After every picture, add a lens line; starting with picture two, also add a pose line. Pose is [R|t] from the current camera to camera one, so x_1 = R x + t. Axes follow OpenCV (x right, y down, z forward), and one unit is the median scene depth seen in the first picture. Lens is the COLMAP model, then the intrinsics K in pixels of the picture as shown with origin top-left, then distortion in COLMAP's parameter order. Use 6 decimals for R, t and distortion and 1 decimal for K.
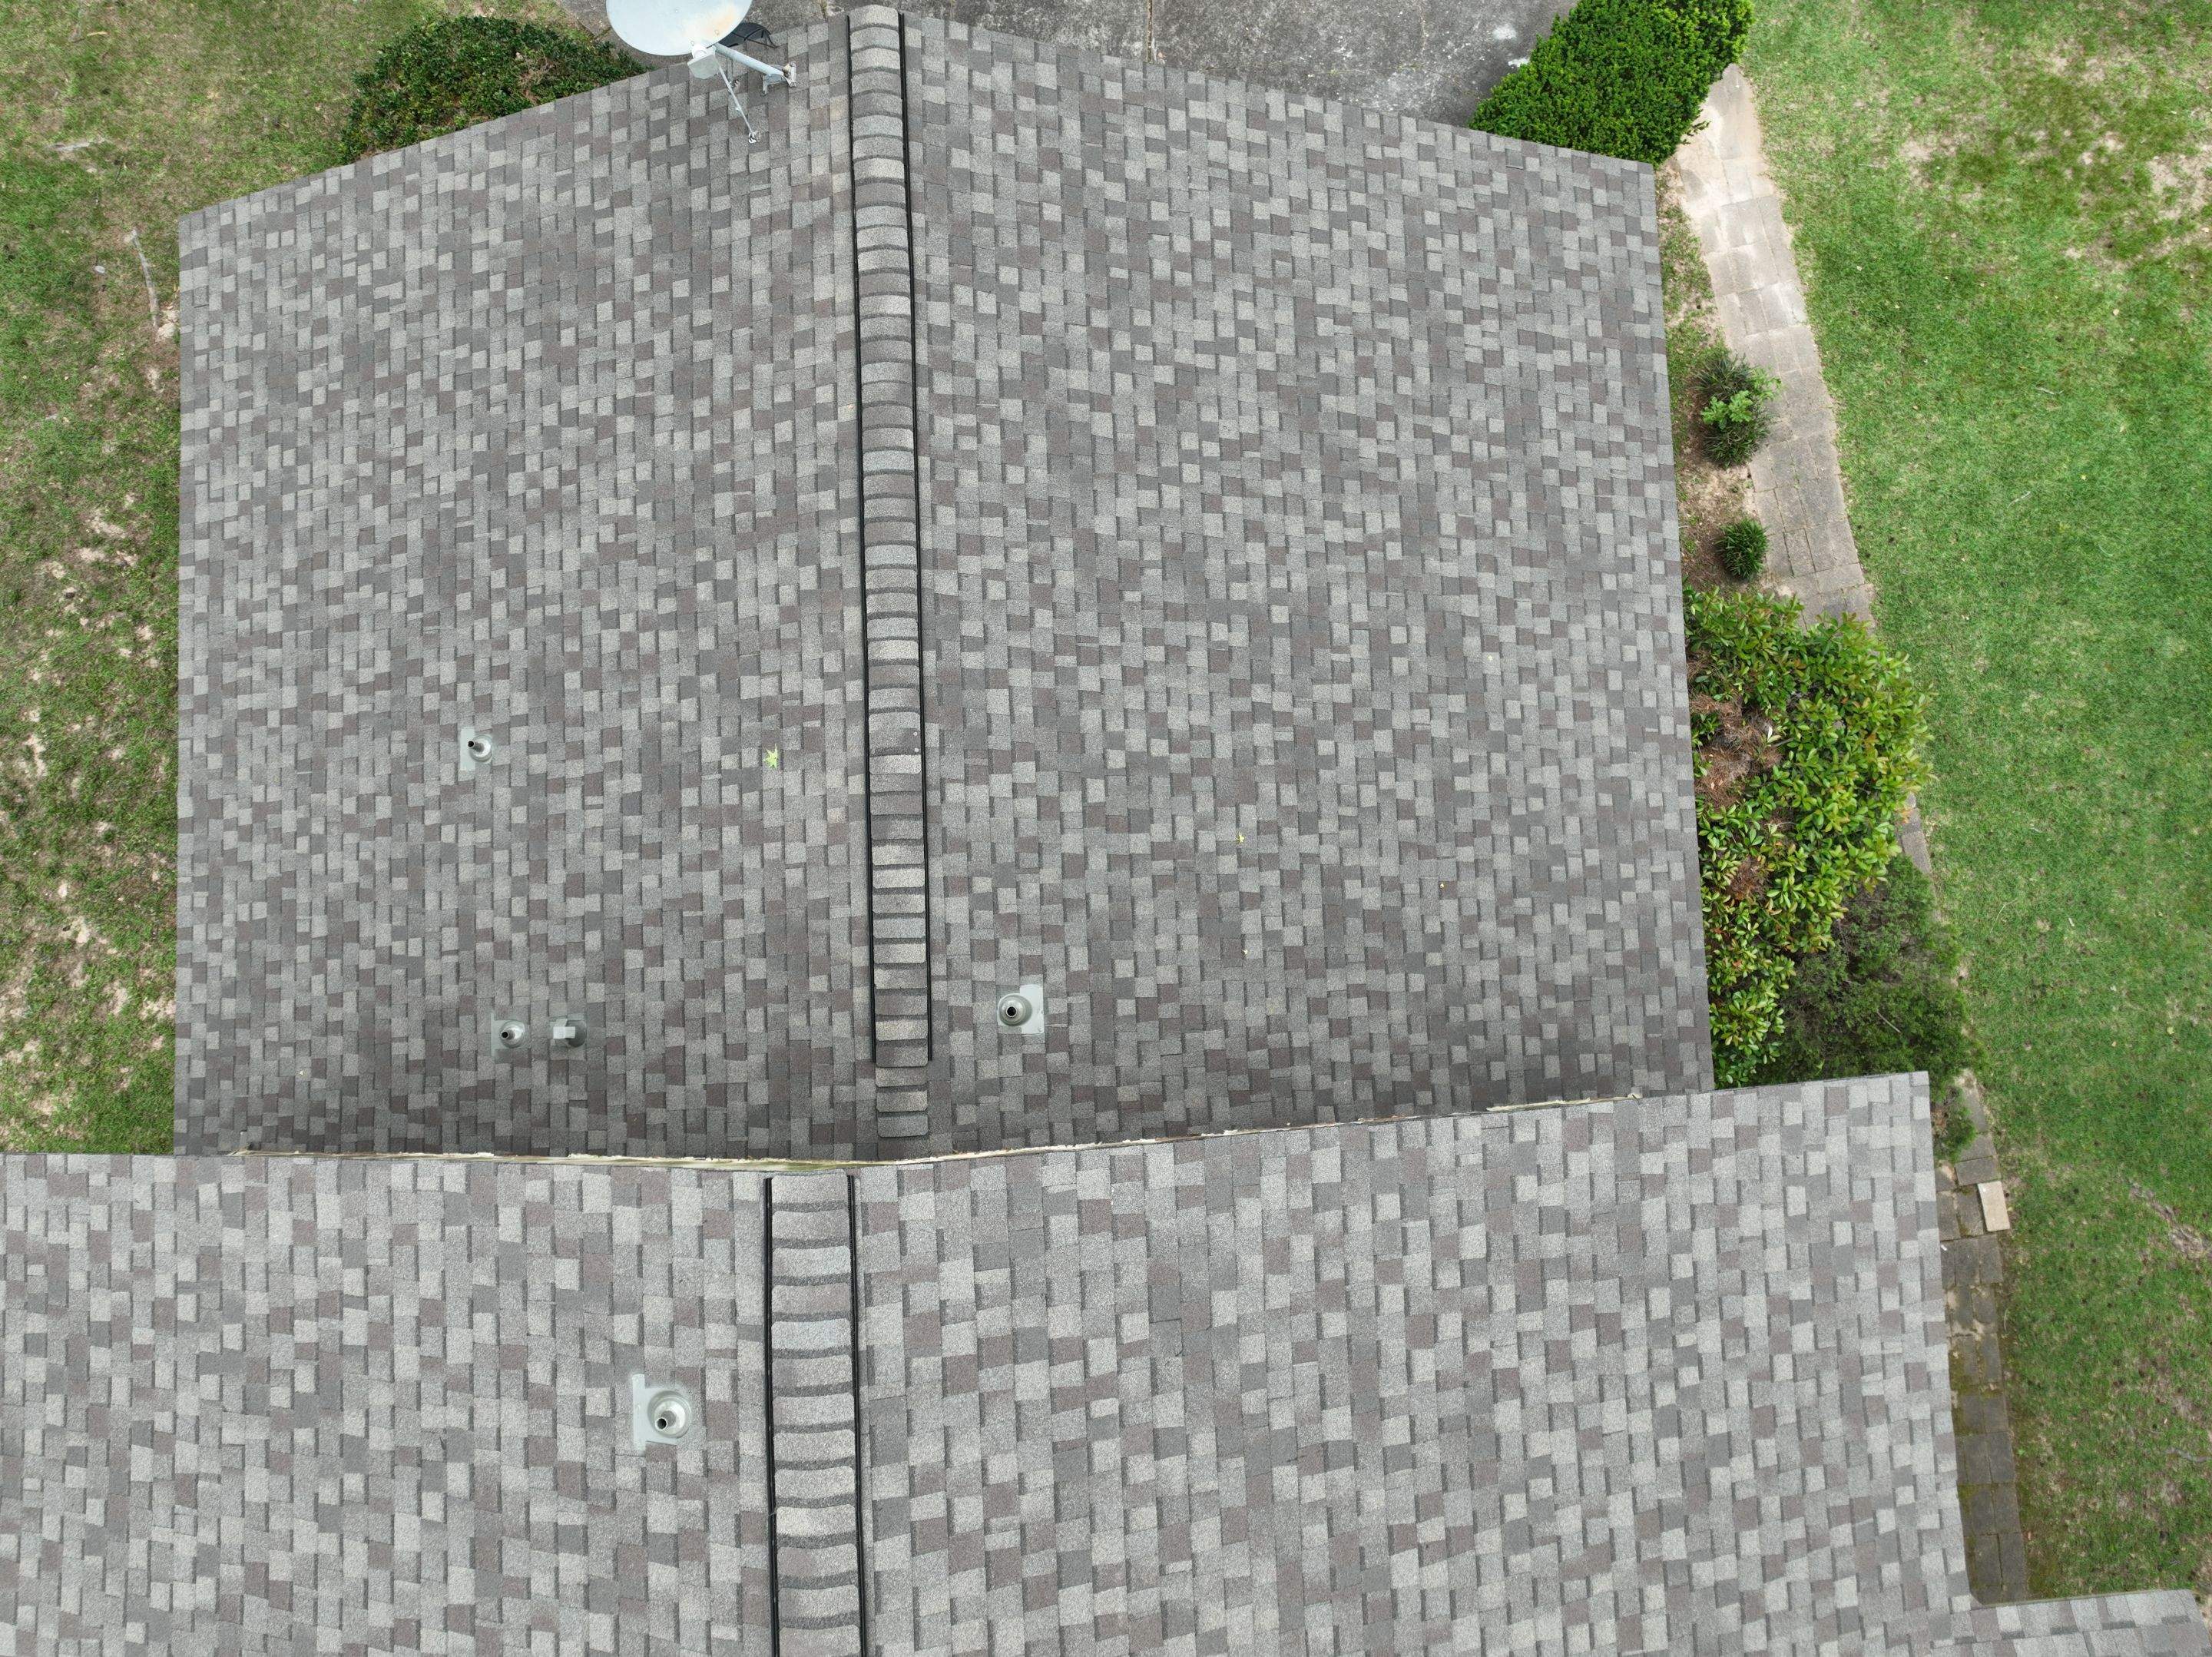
lens RADIAL K [[1556.8, 0, 1104.0], [0, 1556.8, 827.4], [0, 0, 1]] dist [-0.002714, 0.018109]
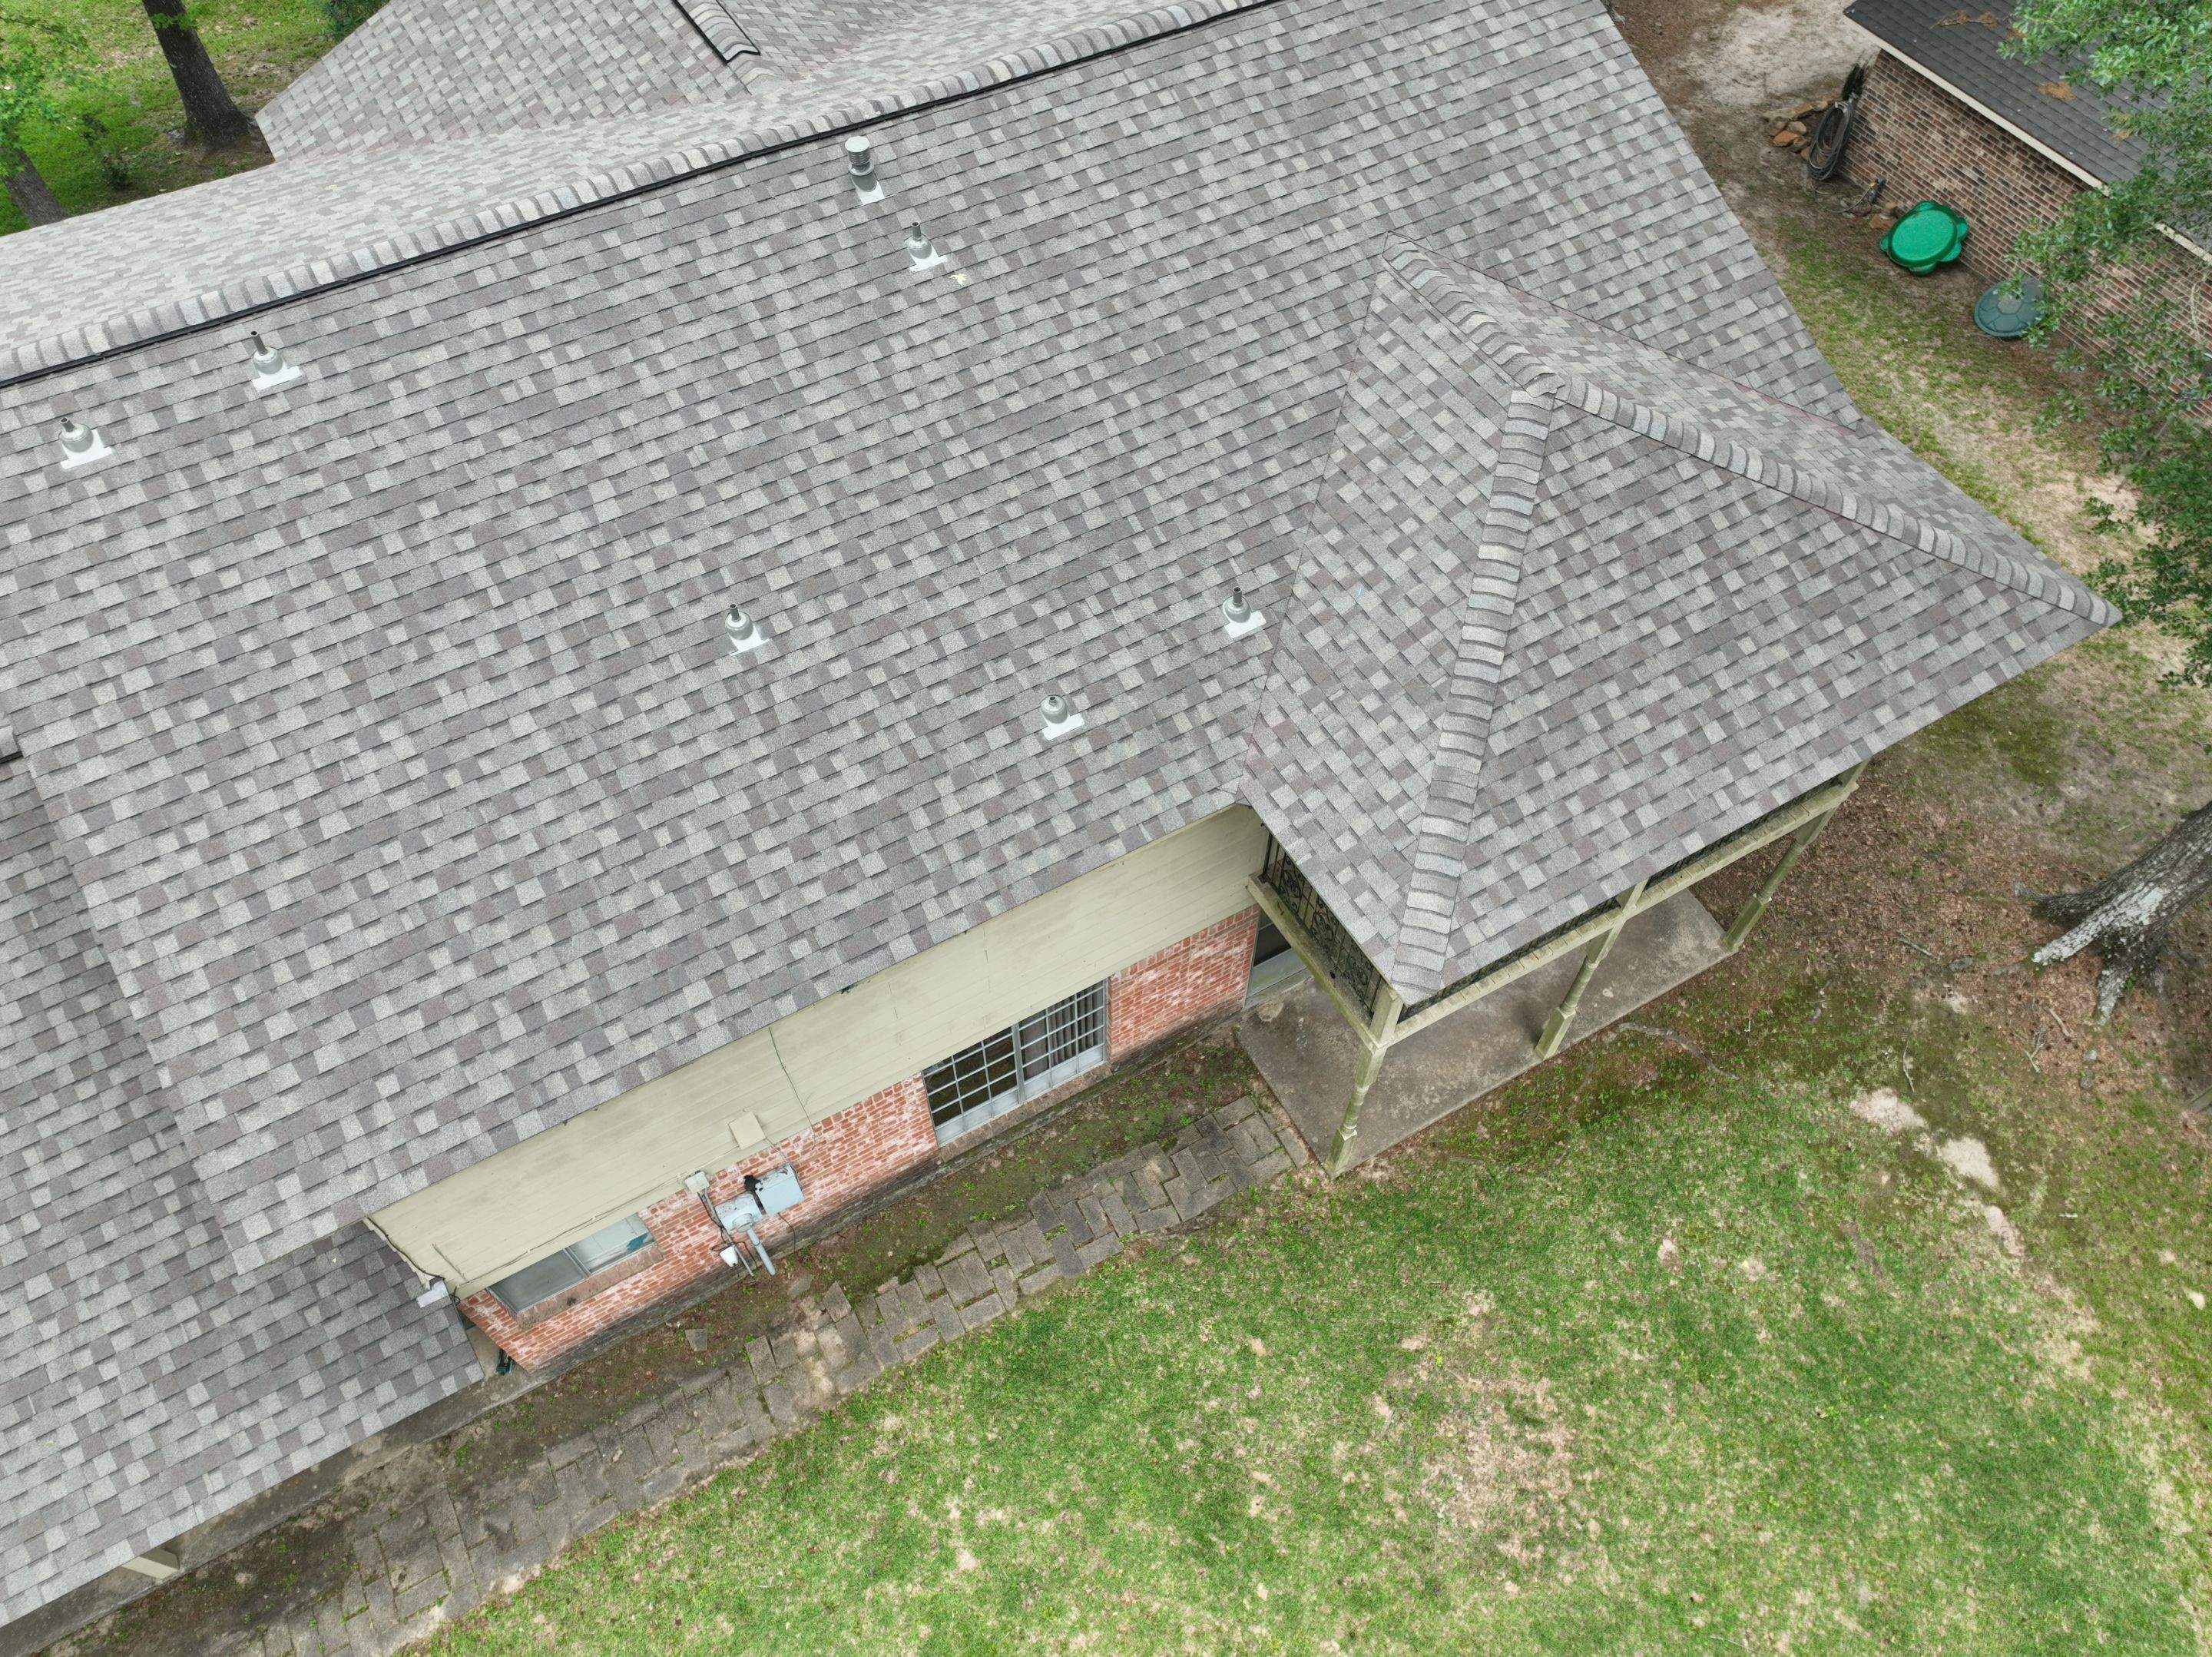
lens RADIAL K [[1556.8, 0, 1102.9], [0, 1556.8, 828.0], [0, 0, 1]] dist [-0.002714, 0.018109]
pose [[-0.461340, -0.732075, 0.501230, -1.184411], [0.884340, -0.333918, 0.326254, 0.411728], [-0.071473, 0.593771, 0.801453, -0.086711]]
